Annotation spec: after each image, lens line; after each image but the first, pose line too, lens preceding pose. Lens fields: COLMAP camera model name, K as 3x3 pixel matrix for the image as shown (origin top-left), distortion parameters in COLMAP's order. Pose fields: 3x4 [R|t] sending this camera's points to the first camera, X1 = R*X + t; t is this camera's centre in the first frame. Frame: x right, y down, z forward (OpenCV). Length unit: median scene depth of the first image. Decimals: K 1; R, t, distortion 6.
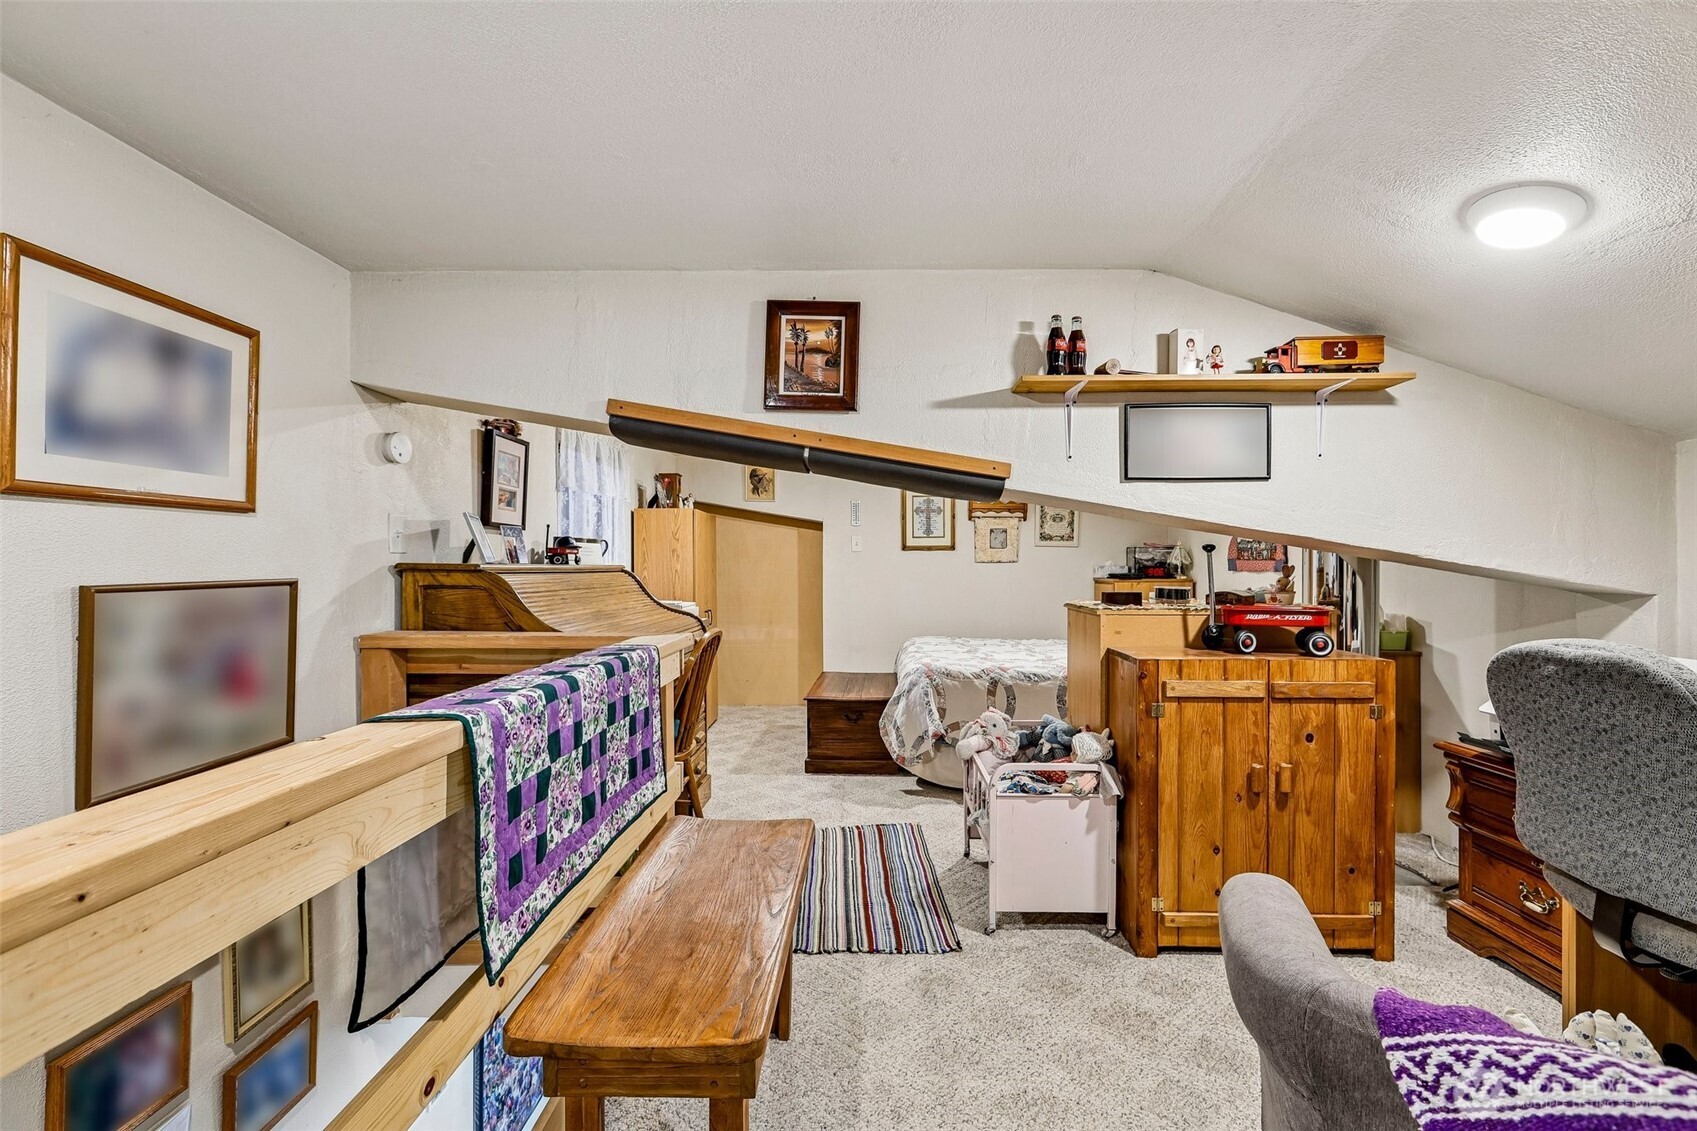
lens RADIAL K [[748.4, 0, 861.4], [0, 748.4, 570.6], [0, 0, 1]] dist [-0.003975, 0.002915]
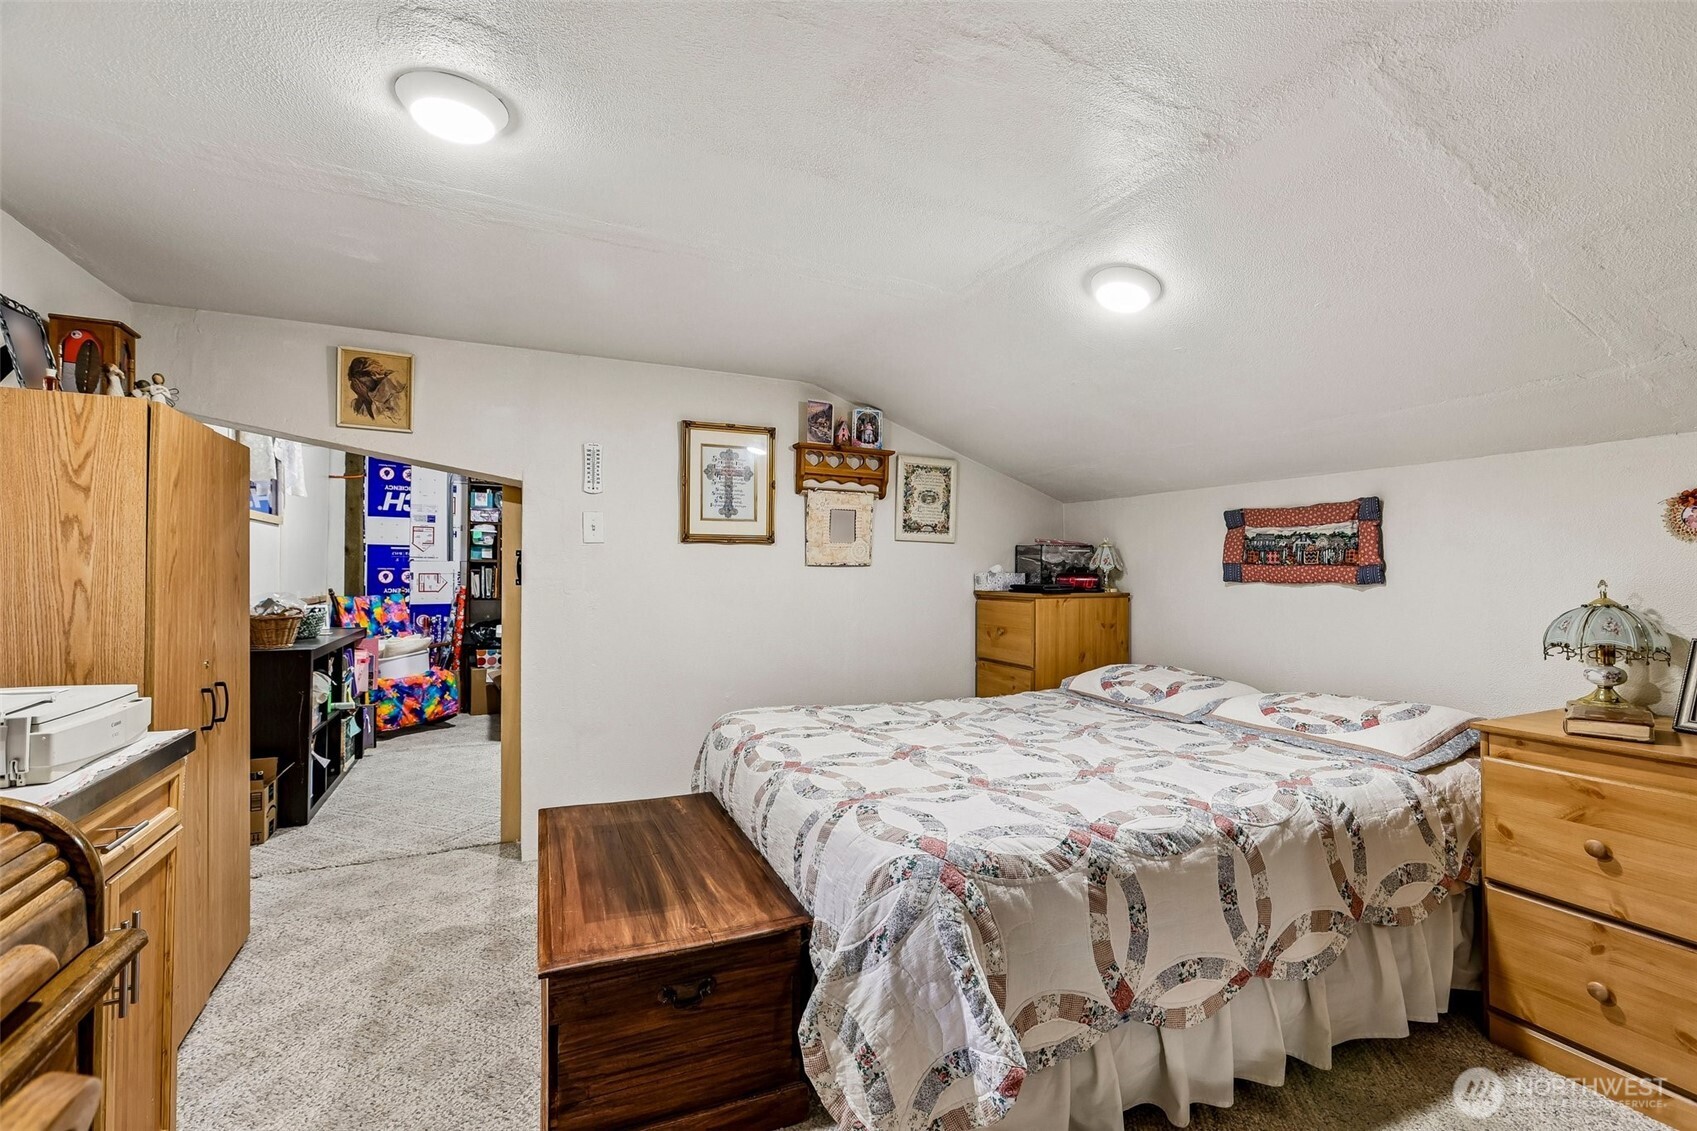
lens RADIAL K [[748.4, 0, 861.0], [0, 748.4, 567.7], [0, 0, 1]] dist [-0.003975, 0.002915]
pose [[0.897792, 0.007617, 0.440354, -0.172814], [-0.003450, 0.999941, -0.010263, -0.008421], [-0.440406, 0.007695, 0.897766, 1.149797]]
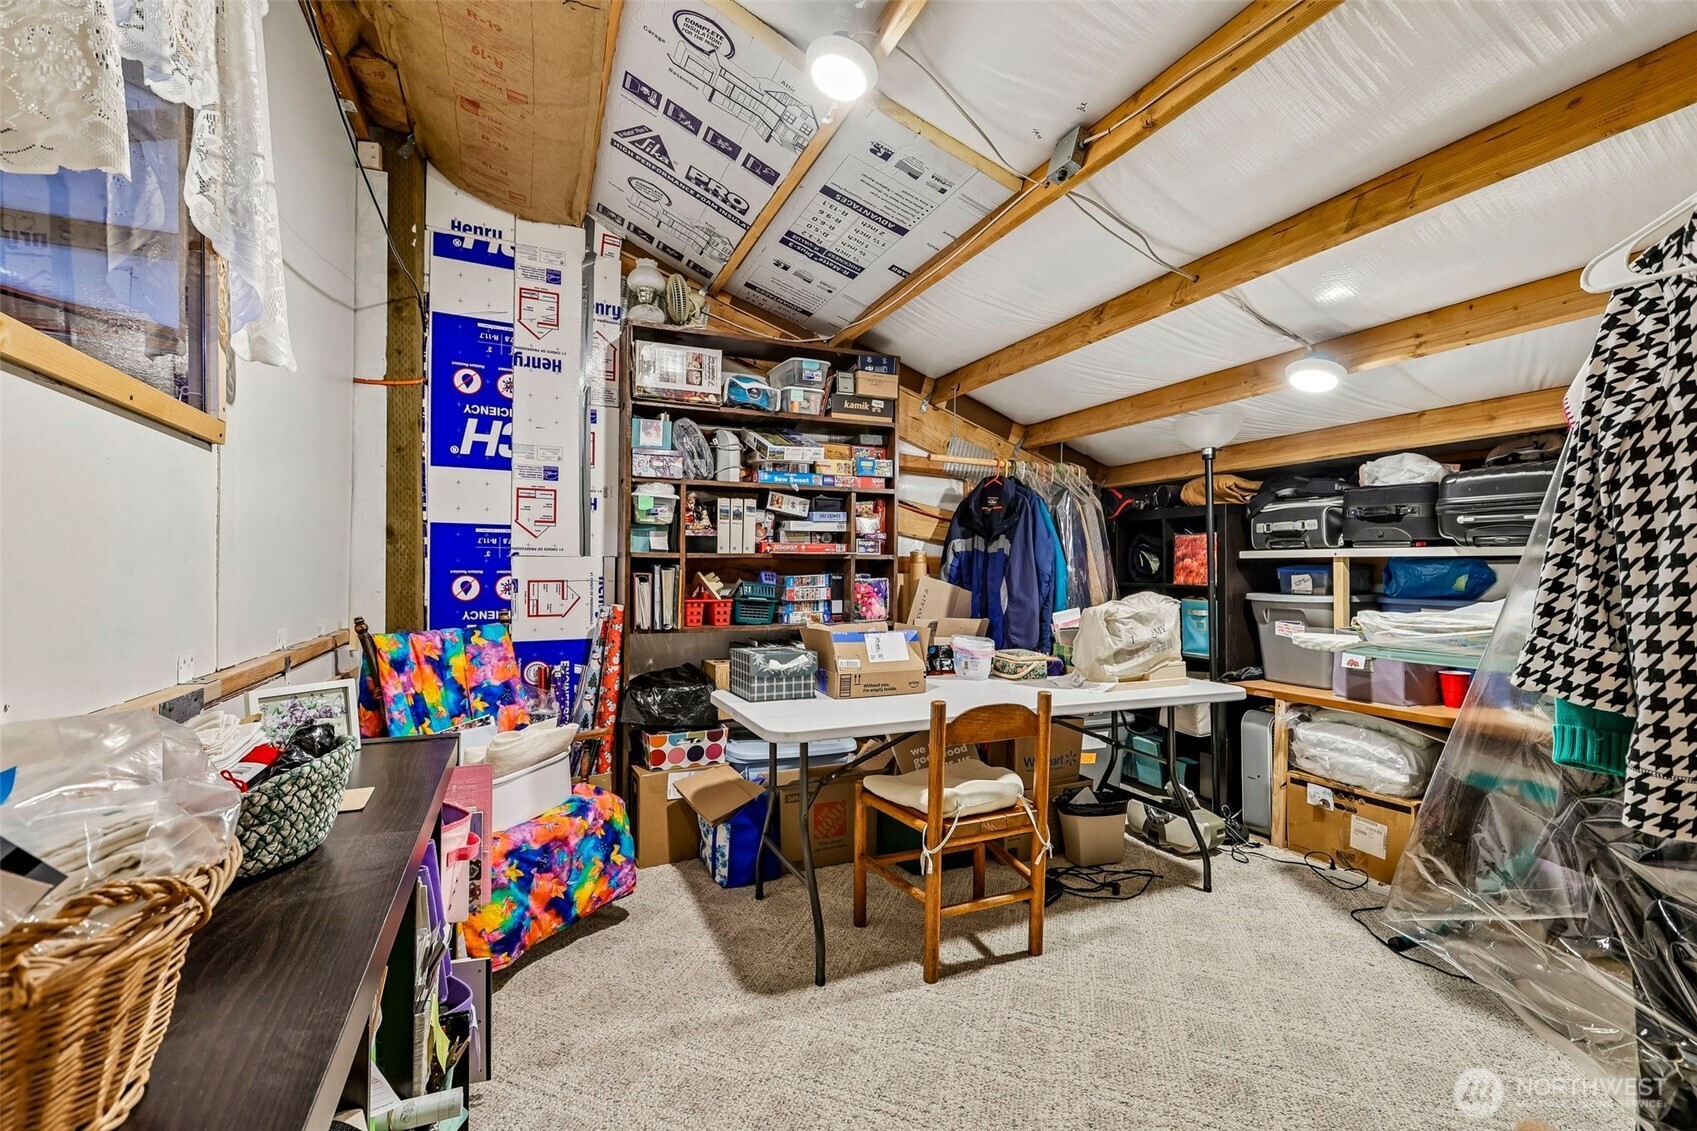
lens RADIAL K [[748.4, 0, 857.0], [0, 748.4, 566.4], [0, 0, 1]] dist [-0.003975, 0.002915]
pose [[0.906840, 0.003638, 0.421459, -0.298405], [0.001775, 0.999921, -0.012452, -0.012730], [-0.421471, 0.012040, 0.906762, 1.892239]]
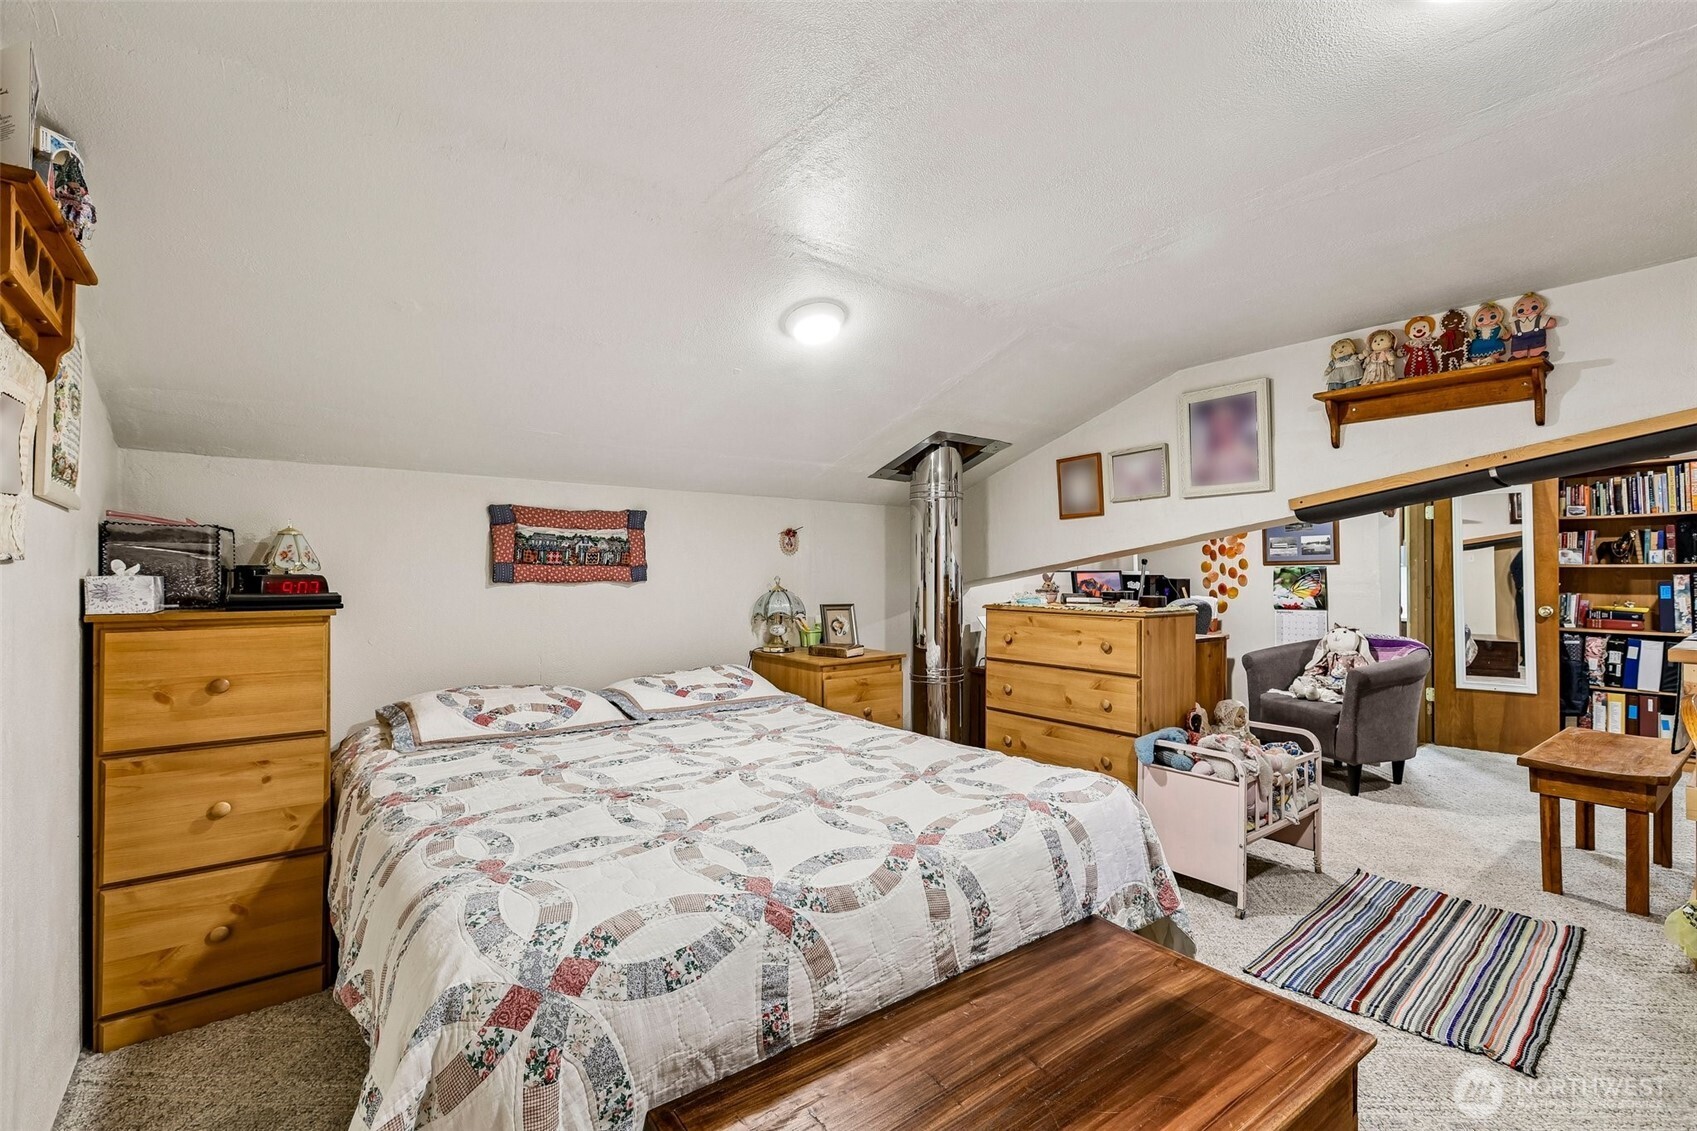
lens RADIAL K [[748.4, 0, 855.8], [0, 748.4, 567.5], [0, 0, 1]] dist [-0.003975, 0.002915]
pose [[-0.627466, 0.003564, 0.778636, -0.316449], [0.004793, 0.999988, -0.000715, -0.020706], [-0.778629, 0.003284, -0.627476, 2.393338]]
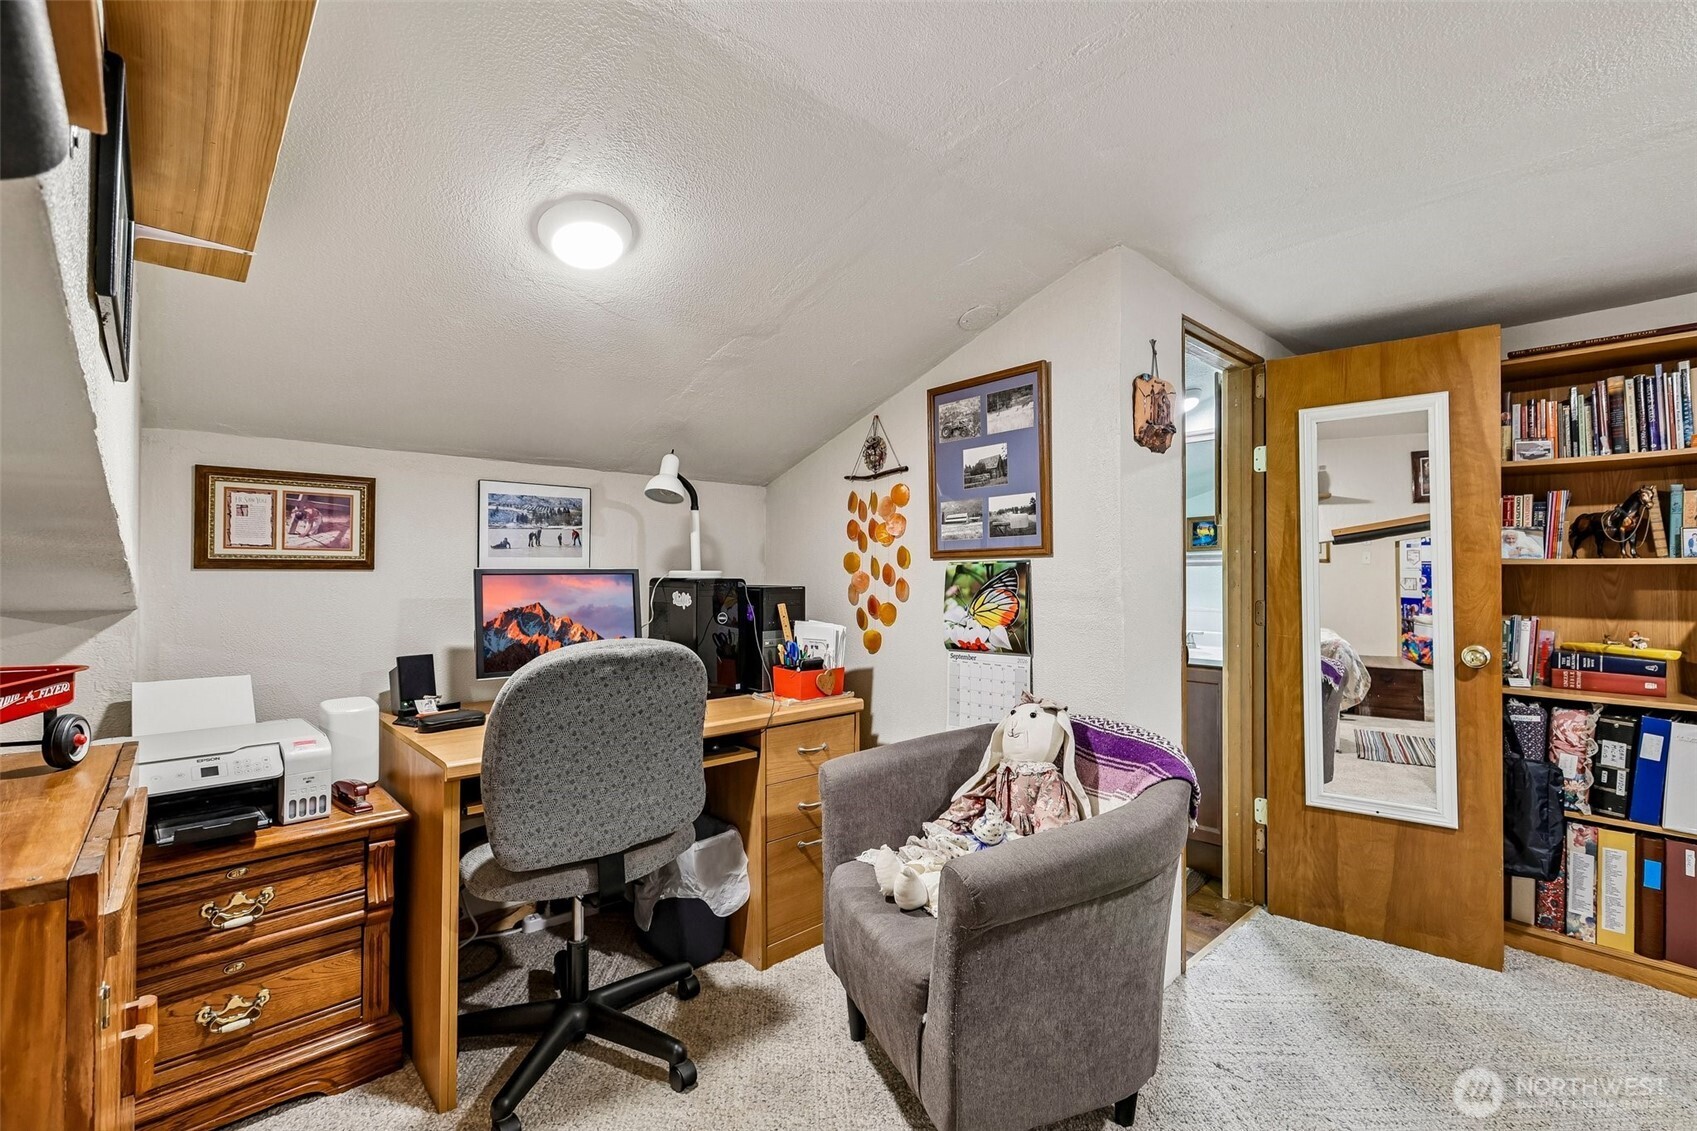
lens RADIAL K [[748.4, 0, 859.4], [0, 748.4, 568.6], [0, 0, 1]] dist [-0.003975, 0.002915]
pose [[-0.684032, 0.003964, 0.729442, -0.065080], [0.002331, 0.999992, -0.003248, -0.006134], [-0.729449, -0.000521, -0.684035, 0.864927]]
